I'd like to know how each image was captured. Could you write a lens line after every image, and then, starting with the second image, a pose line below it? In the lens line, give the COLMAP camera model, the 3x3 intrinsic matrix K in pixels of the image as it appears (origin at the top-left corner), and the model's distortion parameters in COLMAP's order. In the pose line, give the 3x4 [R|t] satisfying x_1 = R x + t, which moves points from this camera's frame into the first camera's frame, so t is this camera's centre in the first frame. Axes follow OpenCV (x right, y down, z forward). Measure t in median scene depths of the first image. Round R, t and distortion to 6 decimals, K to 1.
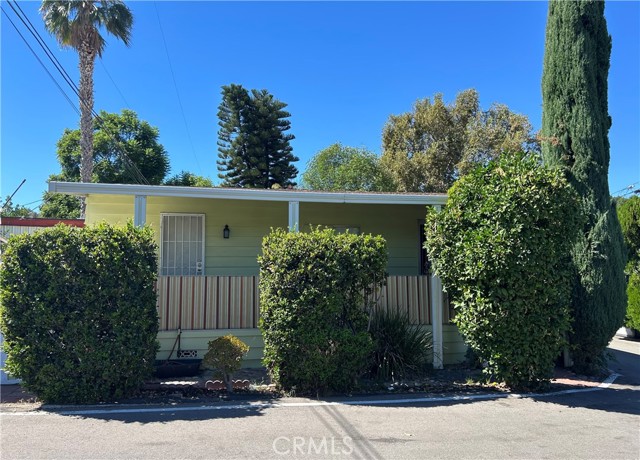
lens RADIAL K [[513.3, 0, 311.1], [0, 513.3, 250.4], [0, 0, 1]] dist [0.038155, -0.006447]
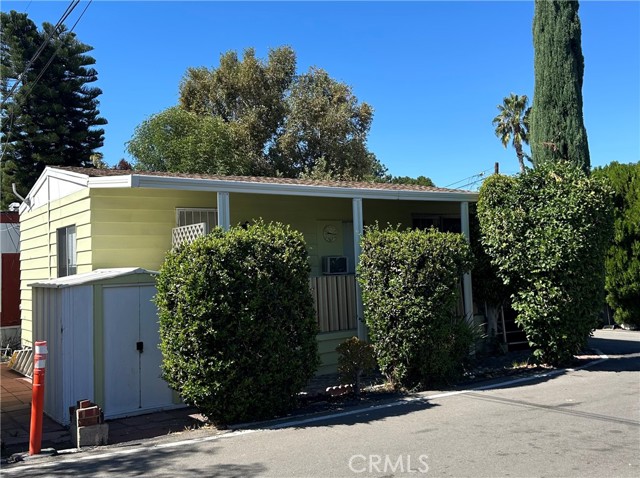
lens RADIAL K [[682.6, 0, 319.6], [0, 682.6, 237.5], [0, 0, 1]] dist [0.059926, 0.000000]
pose [[0.896966, -0.016805, 0.441780, -0.656001], [0.017200, 0.999847, 0.003110, -0.026346], [-0.441765, 0.004809, 0.897118, -0.118970]]
